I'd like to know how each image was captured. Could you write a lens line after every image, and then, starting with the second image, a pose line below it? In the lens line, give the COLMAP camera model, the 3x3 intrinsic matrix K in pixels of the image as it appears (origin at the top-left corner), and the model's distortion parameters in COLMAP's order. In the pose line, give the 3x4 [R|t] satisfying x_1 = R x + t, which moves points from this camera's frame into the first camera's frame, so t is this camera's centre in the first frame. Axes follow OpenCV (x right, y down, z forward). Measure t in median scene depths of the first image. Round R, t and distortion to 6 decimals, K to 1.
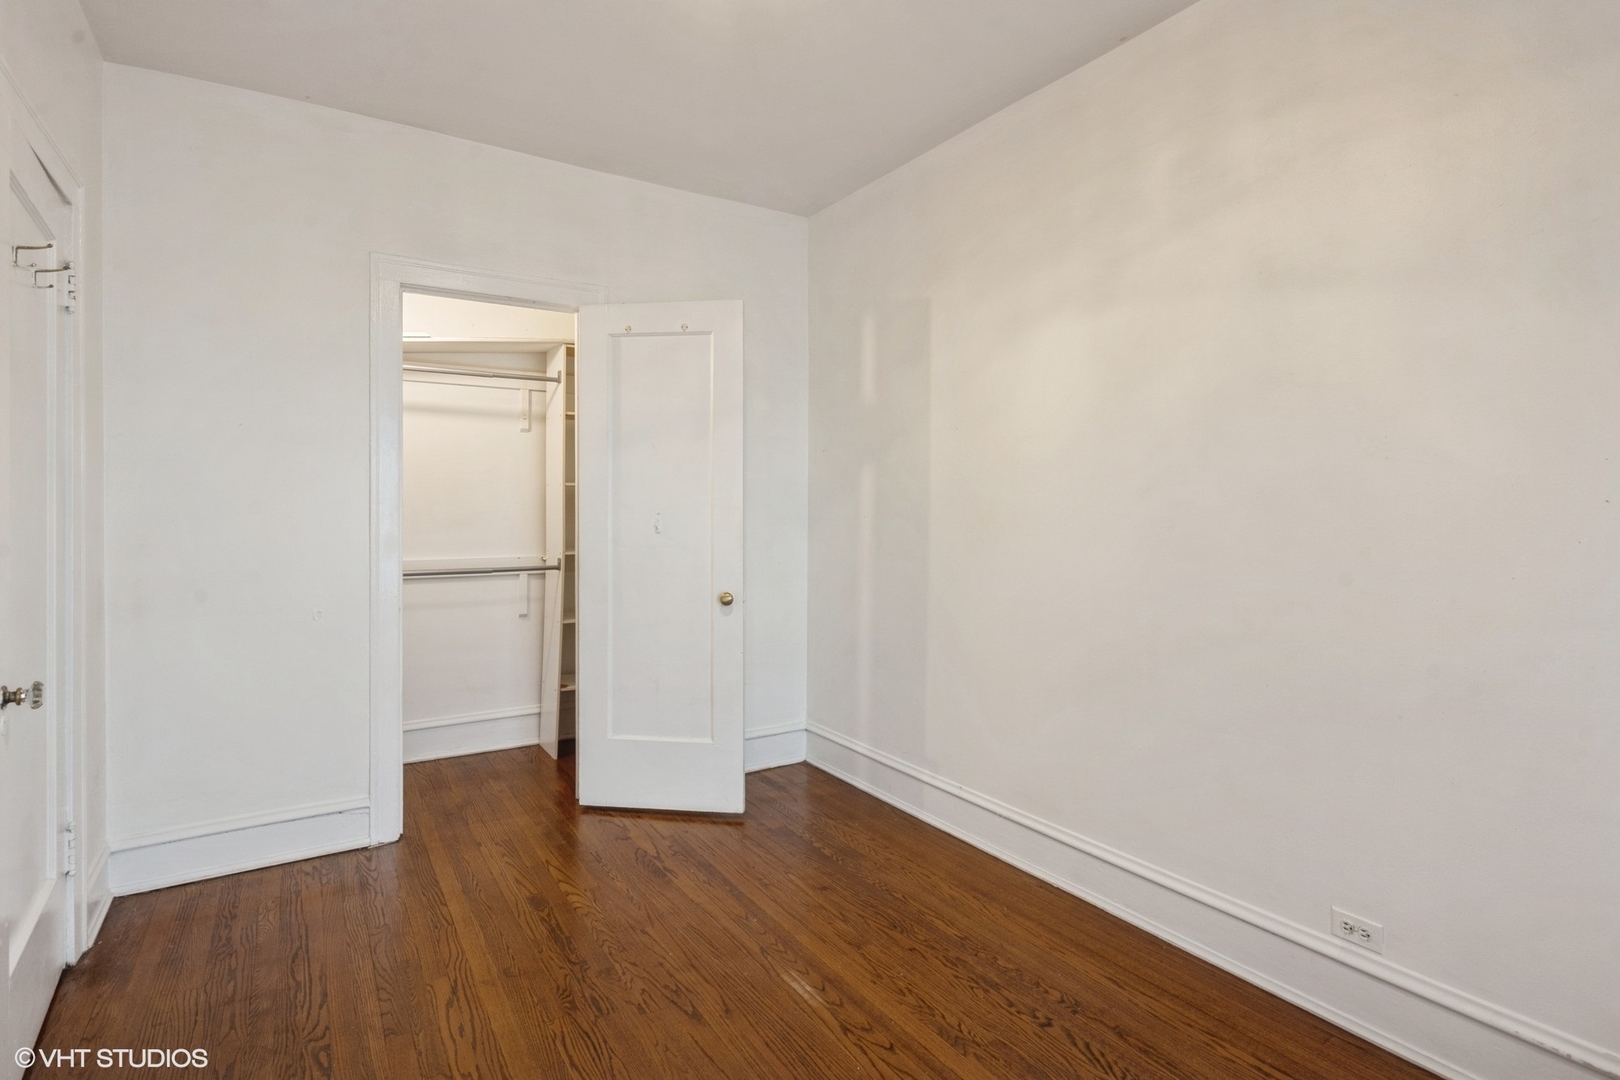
lens RADIAL K [[848.9, 0, 811.4], [0, 848.9, 527.2], [0, 0, 1]] dist [-0.003444, -0.000371]
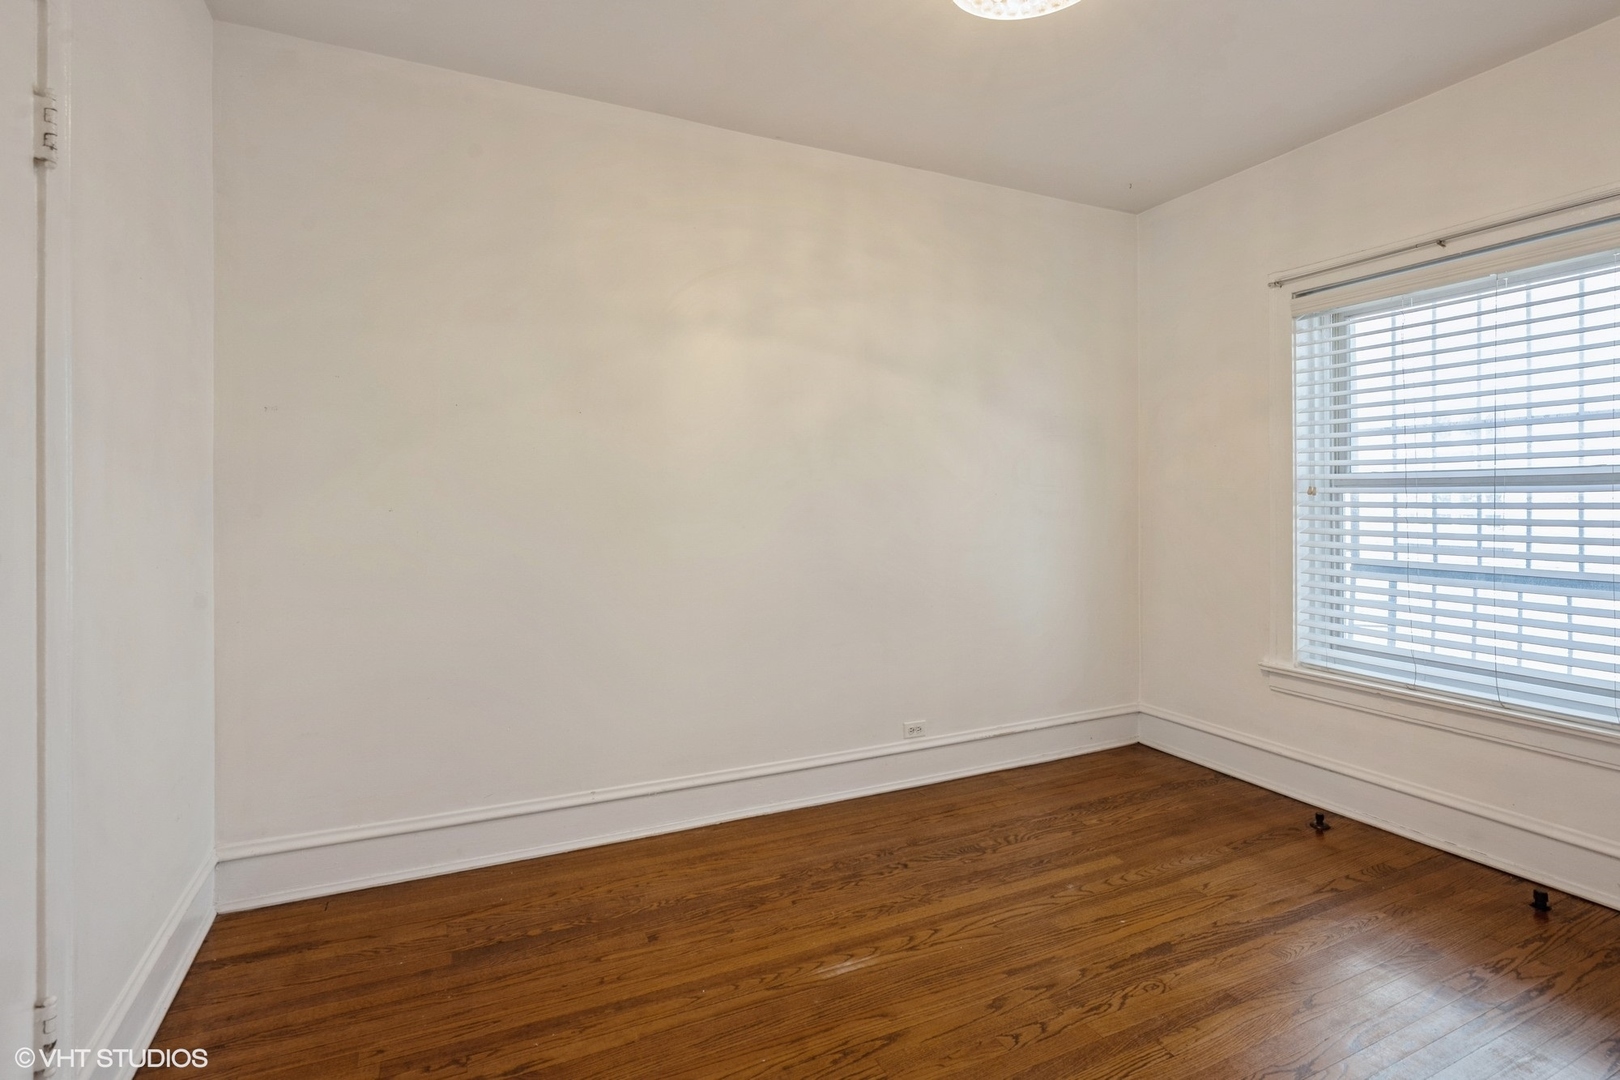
lens RADIAL K [[805.1, 0, 799.9], [0, 805.1, 518.9], [0, 0, 1]] dist [0.002975, -0.004421]
pose [[0.098864, -0.029070, 0.994676, -0.955217], [0.023605, 0.999360, 0.026861, -0.024039], [-0.994821, 0.020824, 0.099487, 0.937286]]
